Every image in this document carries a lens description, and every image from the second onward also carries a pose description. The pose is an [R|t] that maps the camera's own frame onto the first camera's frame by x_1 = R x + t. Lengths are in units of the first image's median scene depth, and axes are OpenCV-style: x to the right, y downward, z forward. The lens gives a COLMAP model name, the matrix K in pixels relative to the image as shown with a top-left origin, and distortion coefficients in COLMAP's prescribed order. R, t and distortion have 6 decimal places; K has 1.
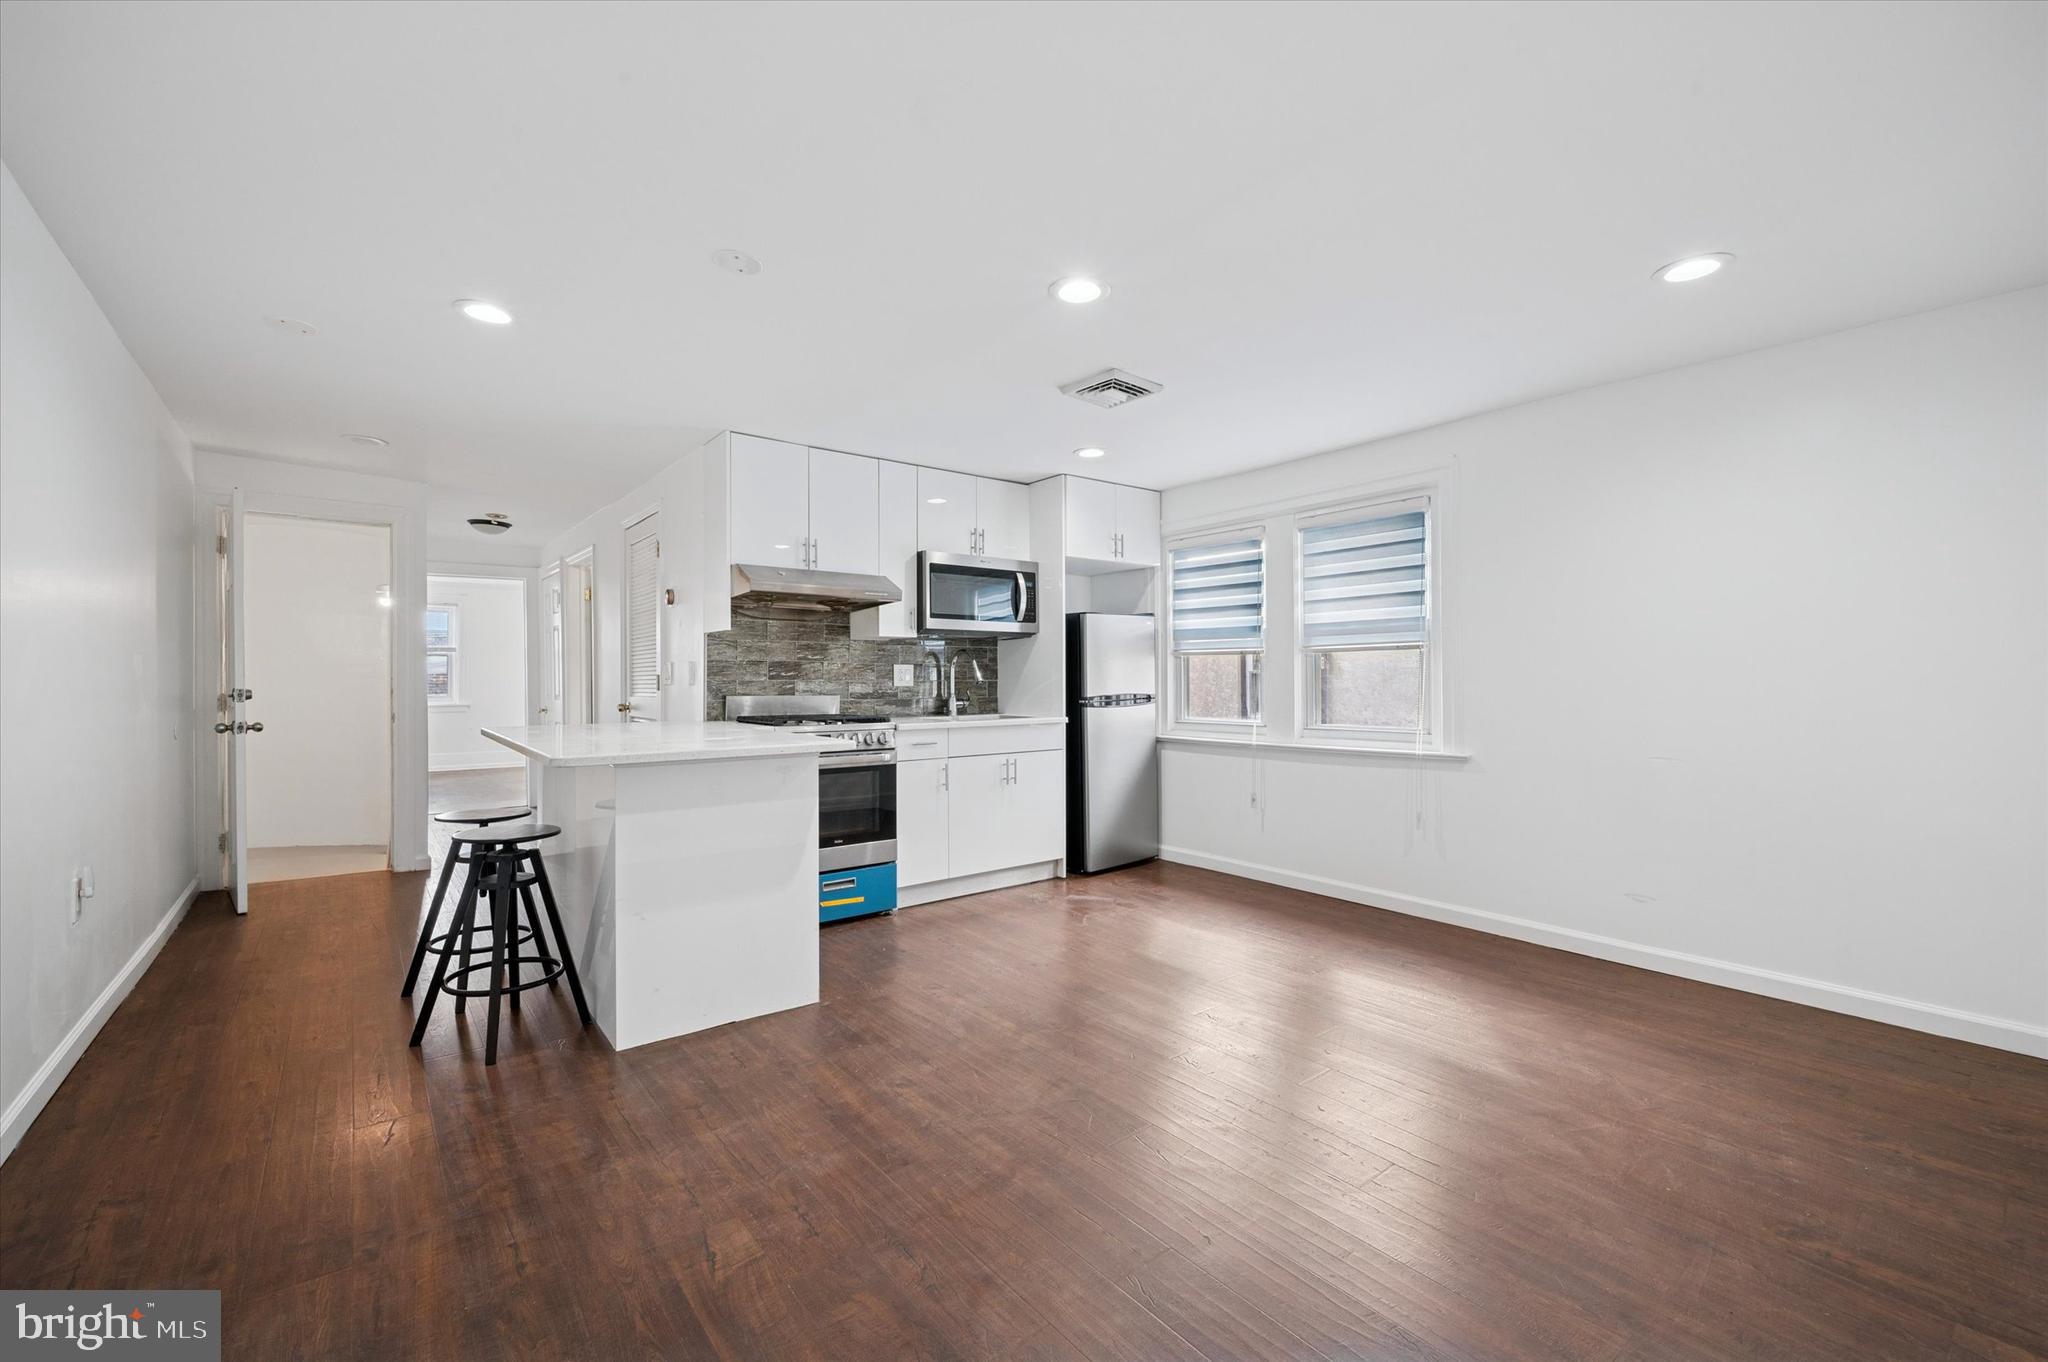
lens RADIAL K [[858.5, 0, 1027.5], [0, 858.5, 679.1], [0, 0, 1]] dist [0.001053, 0.000288]
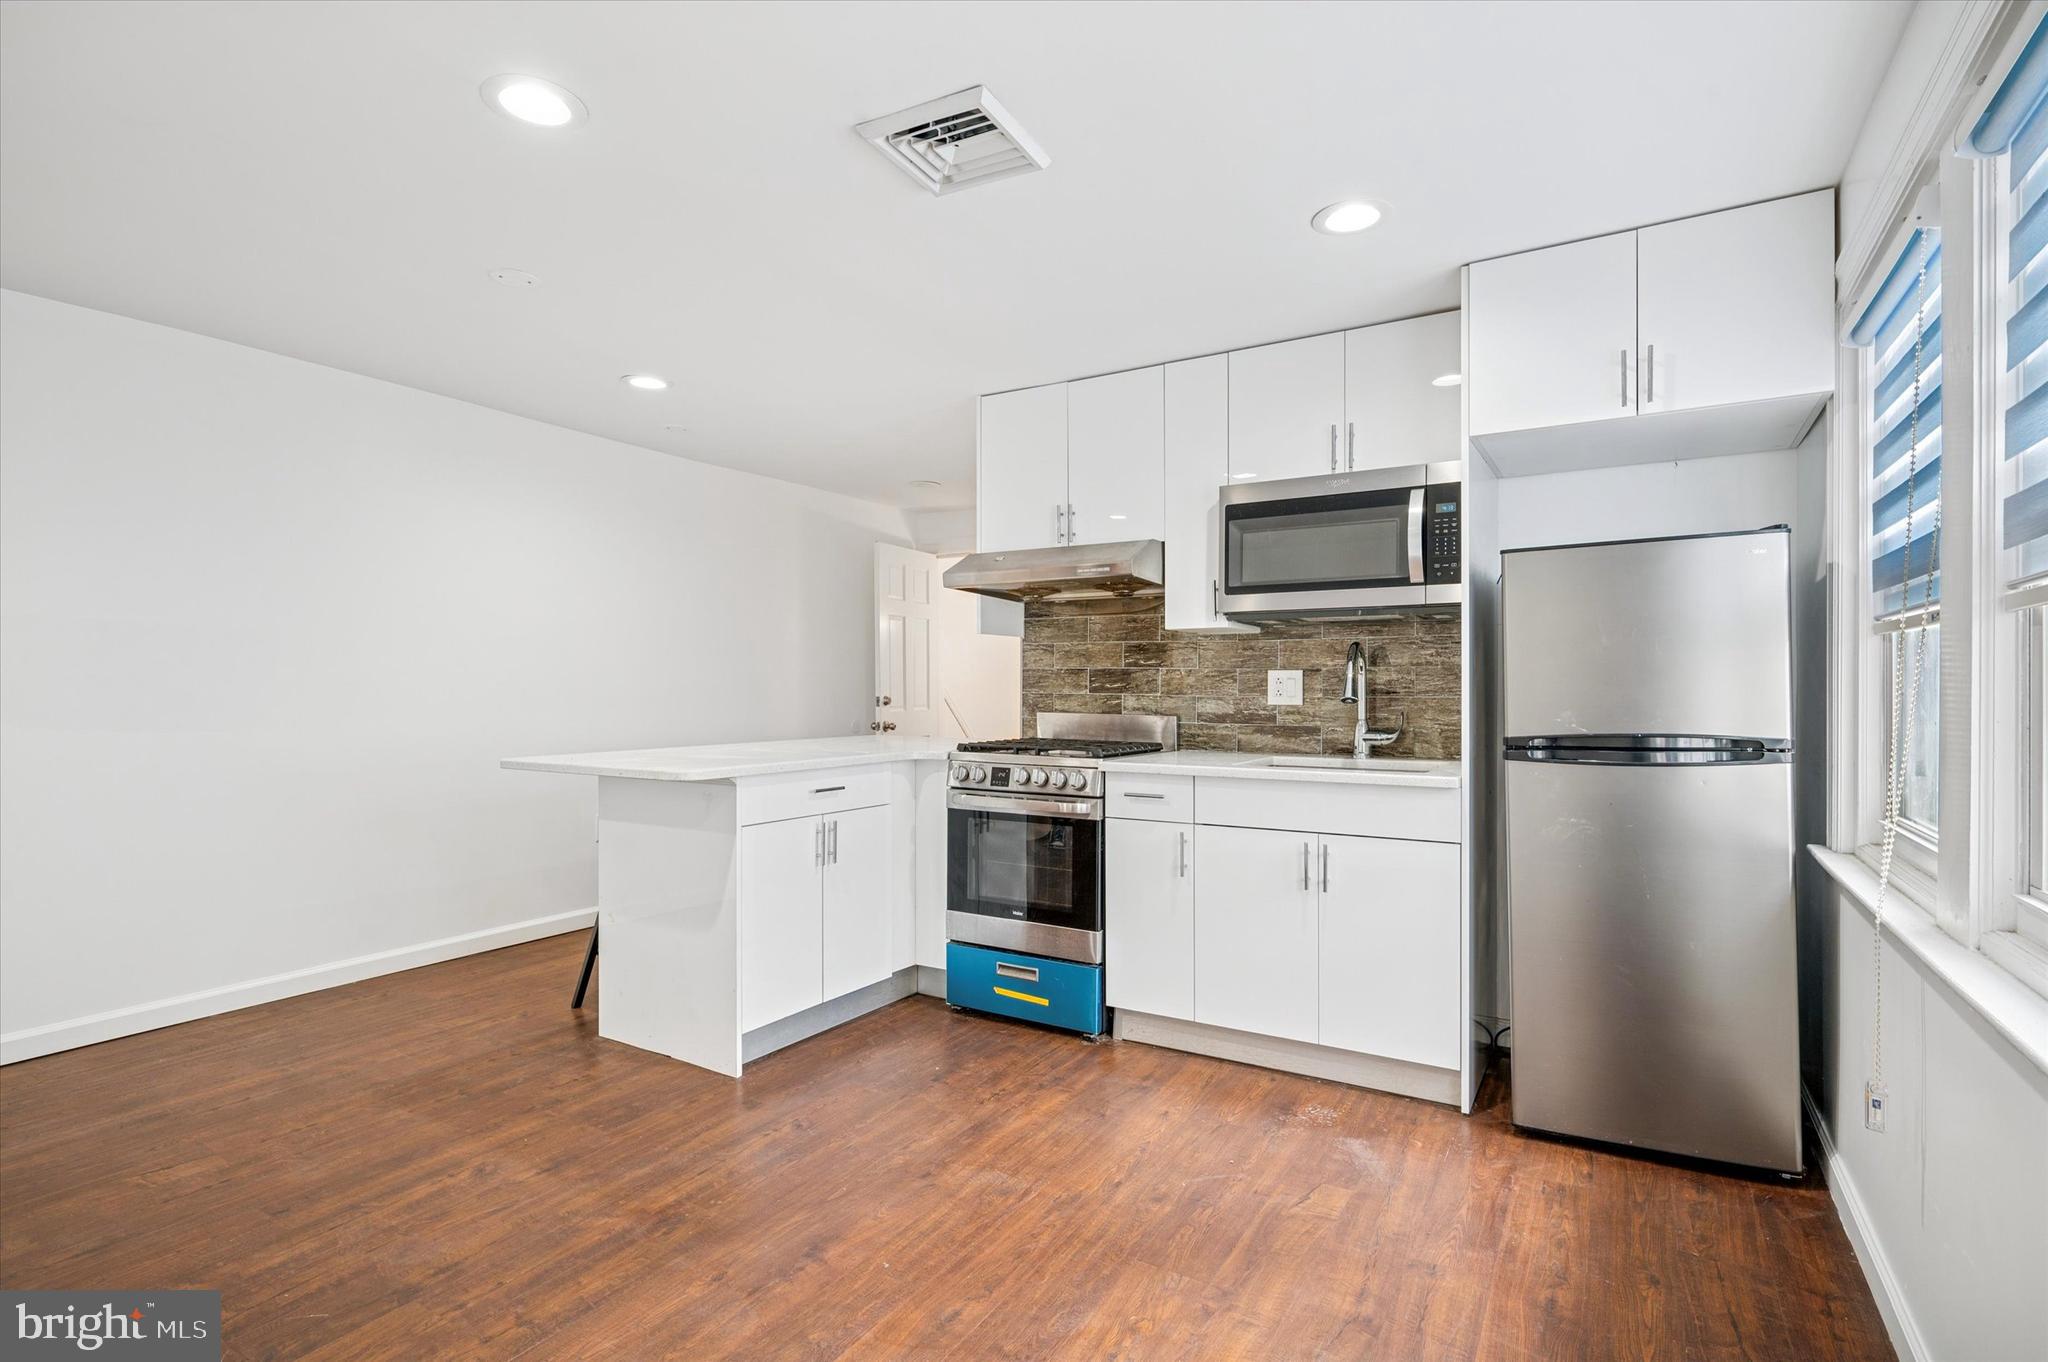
lens RADIAL K [[1008.1, 0, 1020.3], [0, 1008.1, 687.5], [0, 0, 1]] dist [0.000811, 0.000623]
pose [[0.335265, 0.003830, -0.942116, 0.520242], [-0.000777, 0.999993, 0.003789, -0.007456], [0.942123, -0.000538, 0.335266, 0.620194]]
